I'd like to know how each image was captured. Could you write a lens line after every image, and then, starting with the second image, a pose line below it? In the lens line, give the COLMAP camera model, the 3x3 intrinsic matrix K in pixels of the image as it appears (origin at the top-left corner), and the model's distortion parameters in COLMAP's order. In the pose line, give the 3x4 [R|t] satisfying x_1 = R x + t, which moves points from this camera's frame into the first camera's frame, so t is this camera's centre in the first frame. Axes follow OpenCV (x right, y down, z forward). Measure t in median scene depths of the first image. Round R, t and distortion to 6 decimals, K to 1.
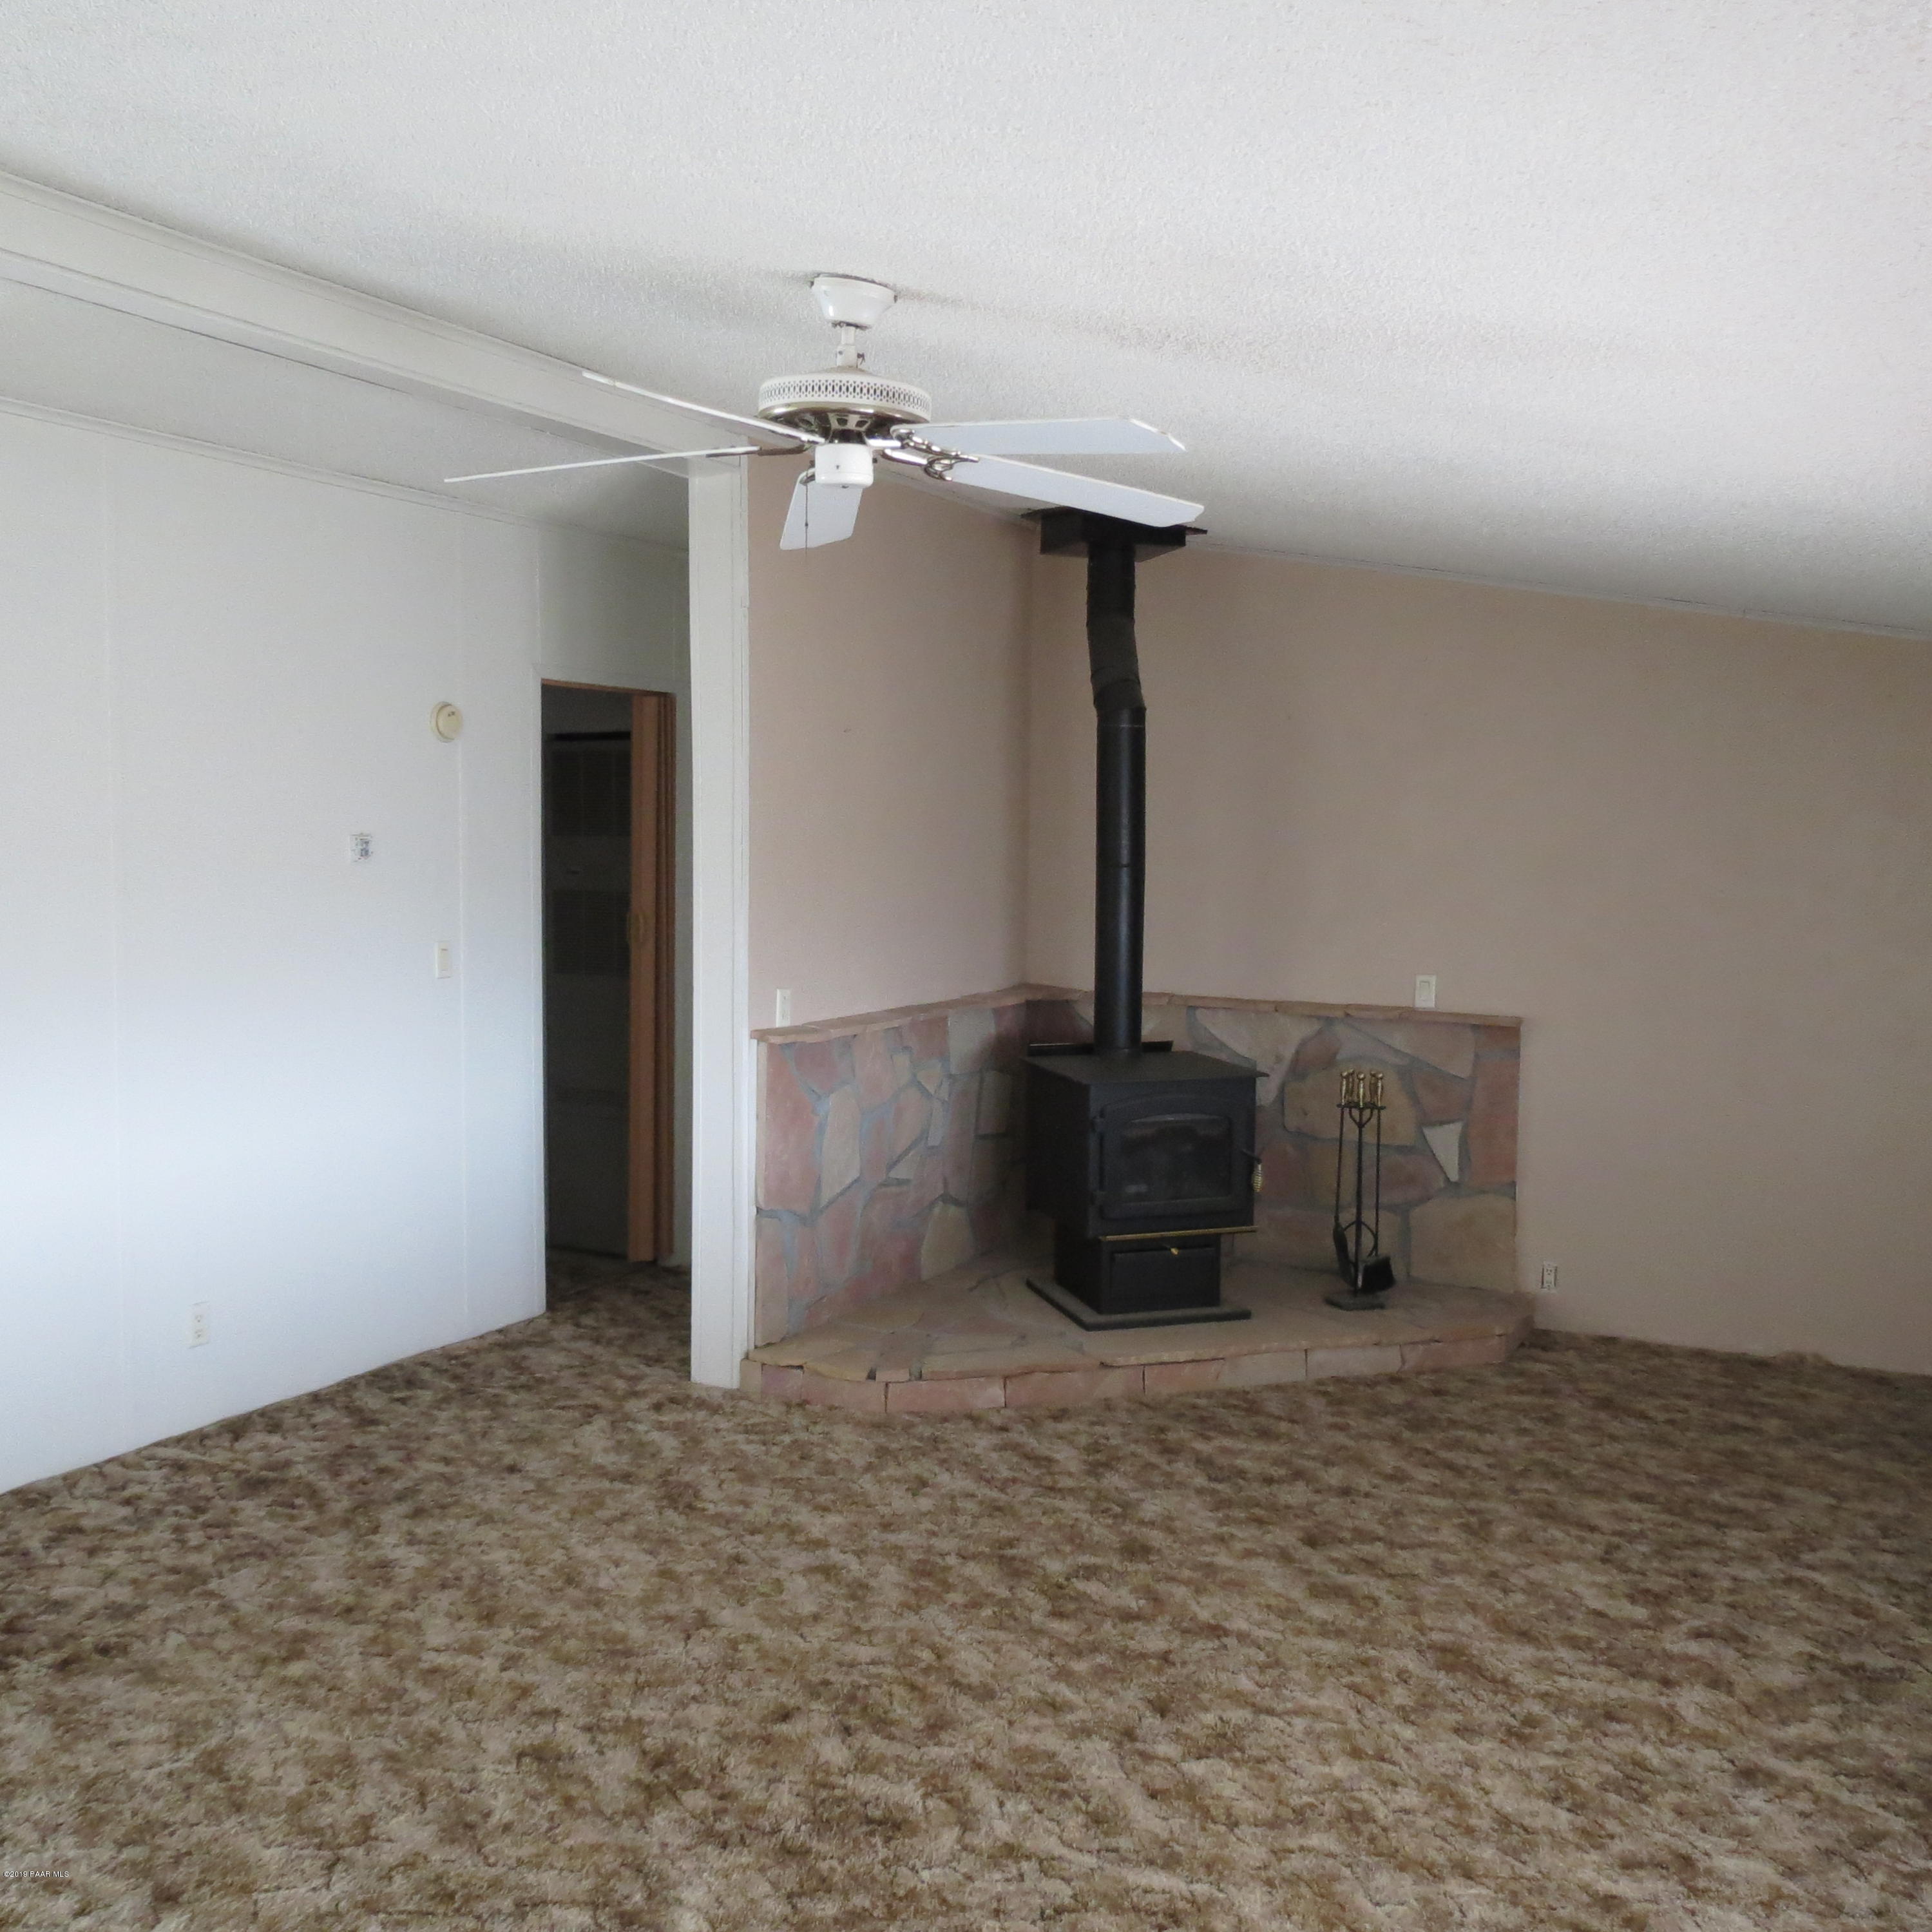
lens RADIAL K [[1860.5, 0, 957.0], [0, 1860.5, 964.2], [0, 0, 1]] dist [-0.009442, 0.000000]
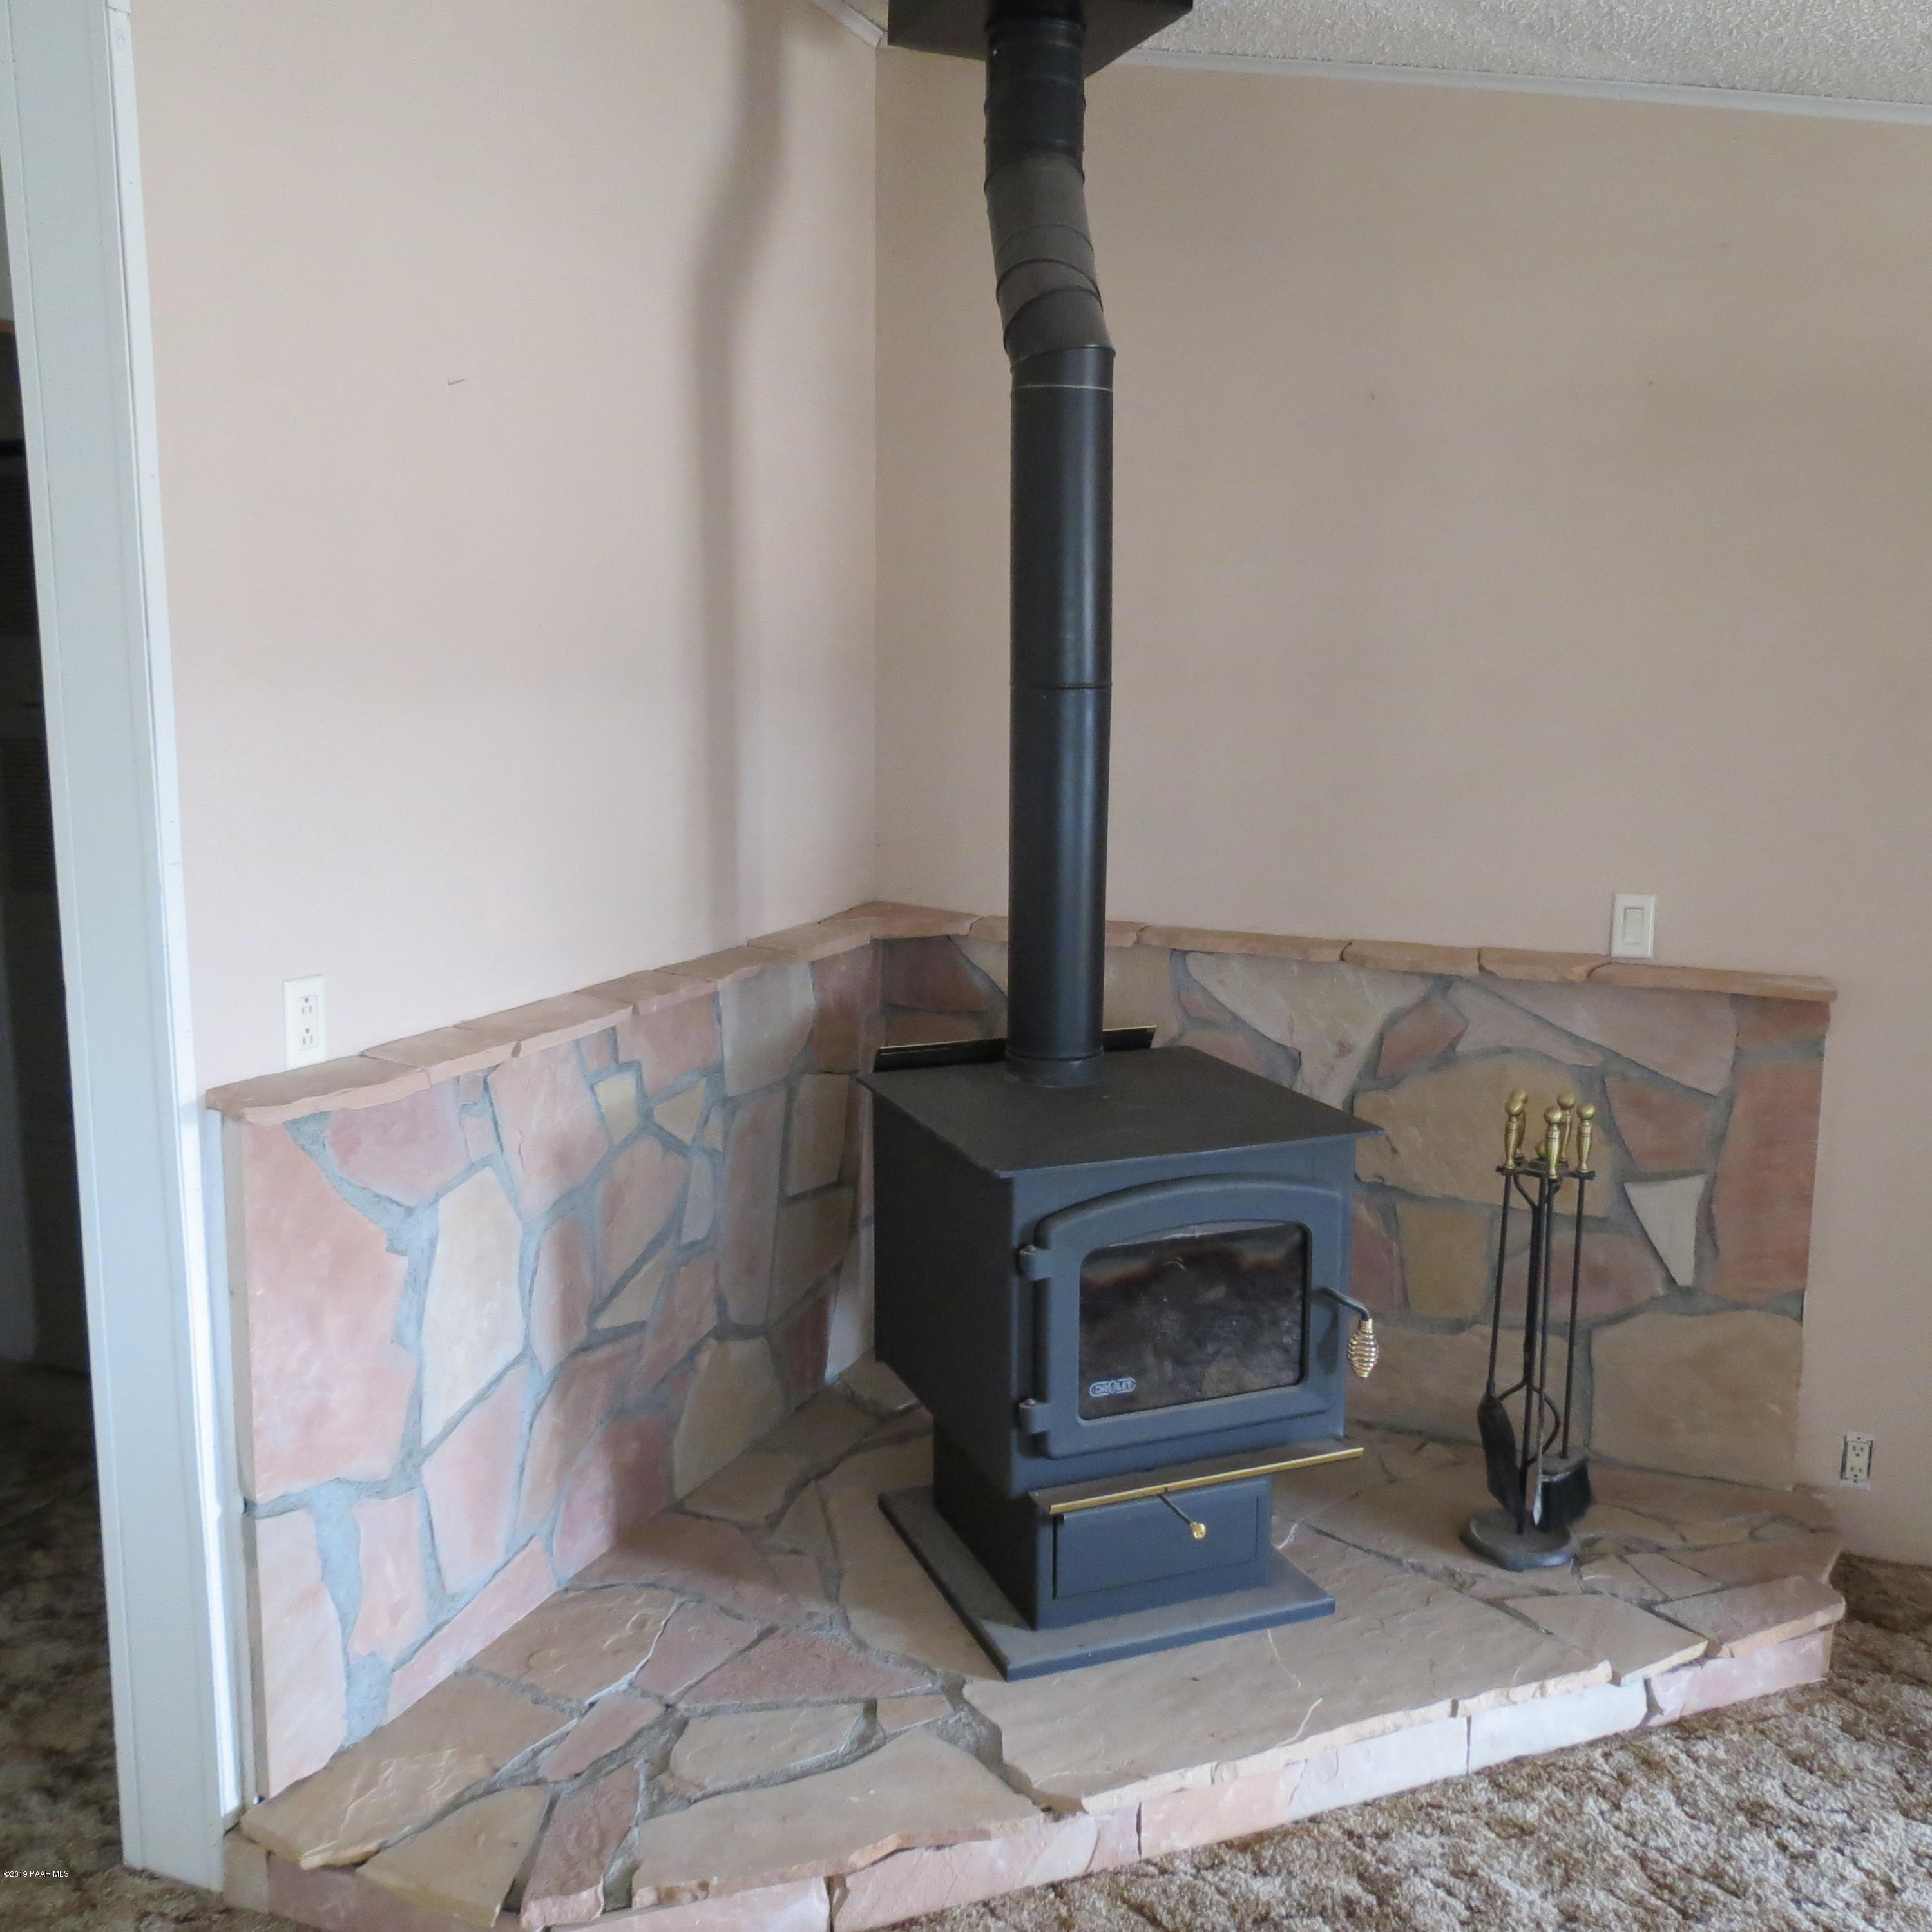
lens RADIAL K [[1860.5, 0, 974.6], [0, 1860.5, 968.1], [0, 0, 1]] dist [-0.009442, 0.000000]
pose [[0.996407, -0.016445, 0.083085, 0.023392], [0.008442, 0.995367, 0.095780, -0.025926], [-0.084275, -0.094734, 0.991929, 0.504503]]
